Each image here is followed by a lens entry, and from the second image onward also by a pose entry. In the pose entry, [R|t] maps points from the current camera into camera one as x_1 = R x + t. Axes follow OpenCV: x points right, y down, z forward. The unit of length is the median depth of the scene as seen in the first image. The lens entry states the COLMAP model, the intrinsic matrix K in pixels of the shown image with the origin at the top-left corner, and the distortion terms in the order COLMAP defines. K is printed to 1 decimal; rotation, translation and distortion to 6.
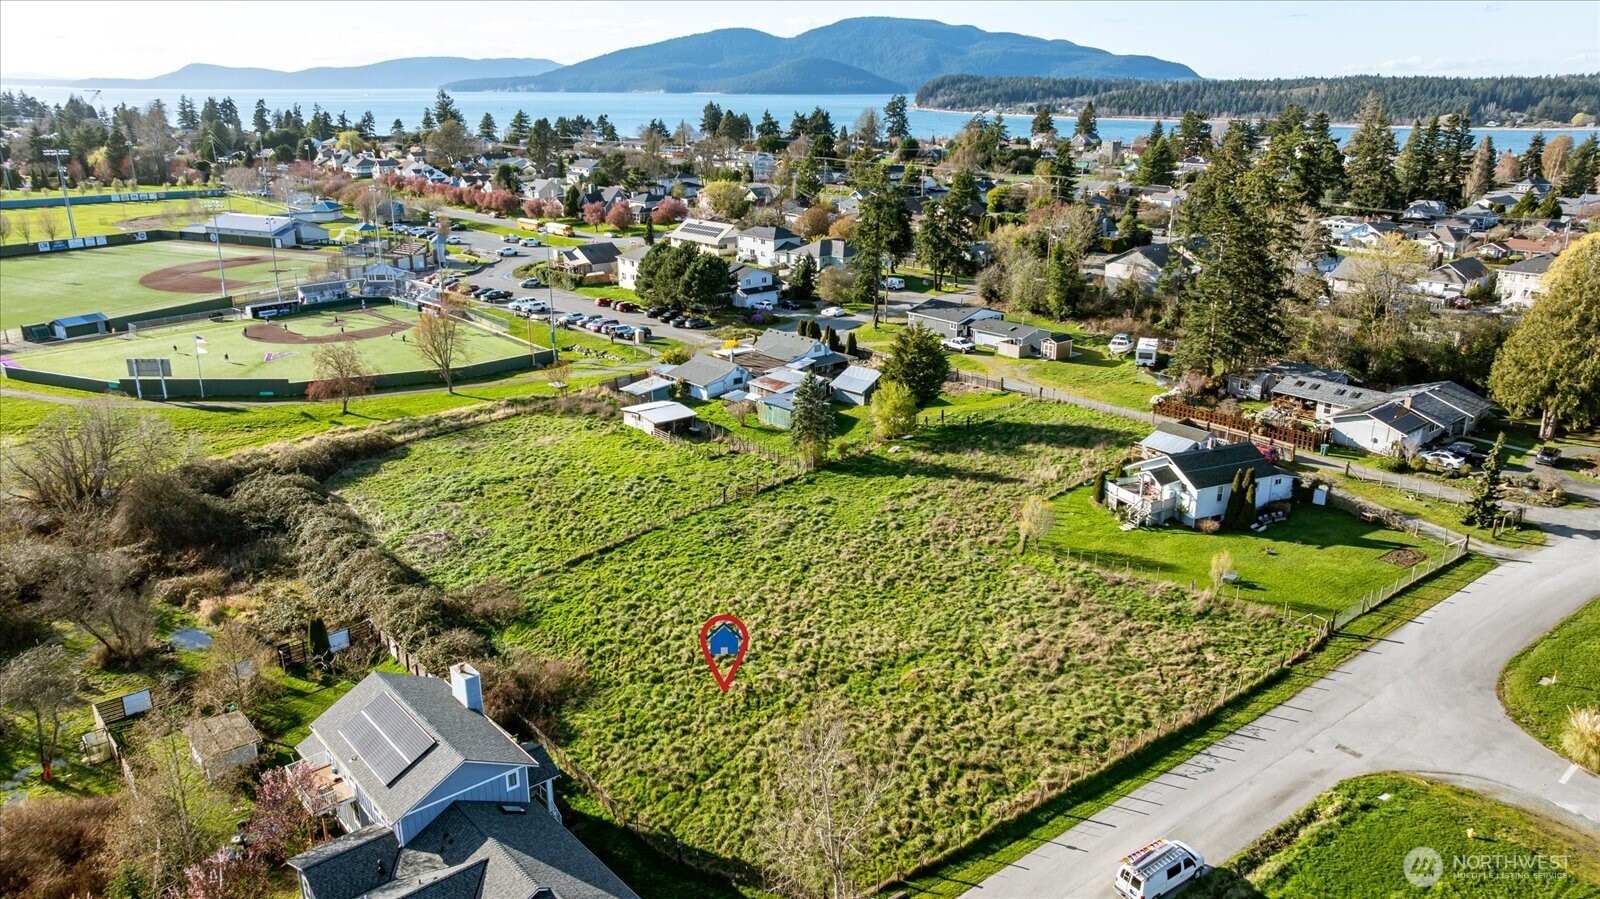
lens RADIAL K [[1122.4, 0, 801.1], [0, 1122.4, 451.2], [0, 0, 1]] dist [-0.027938, 0.025142]
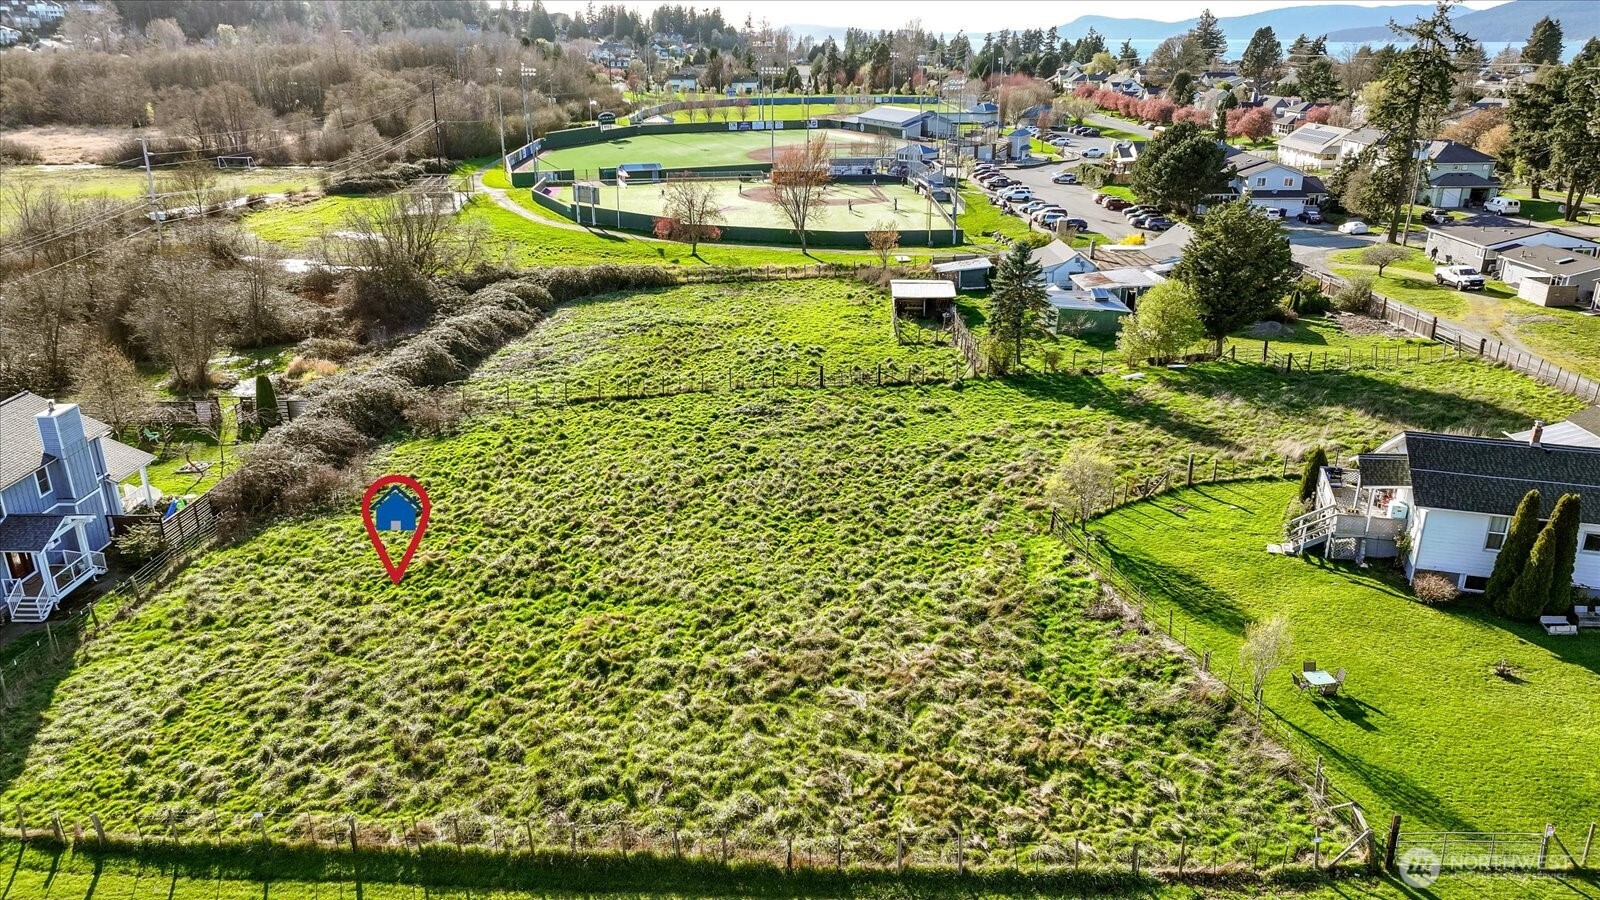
lens RADIAL K [[1122.4, 0, 817.8], [0, 1122.4, 449.3], [0, 0, 1]] dist [-0.027938, 0.025142]
pose [[0.753720, 0.219613, -0.619416, 0.293065], [-0.199540, 0.974493, 0.102700, 0.008133], [0.626171, 0.046191, 0.778316, 0.299083]]
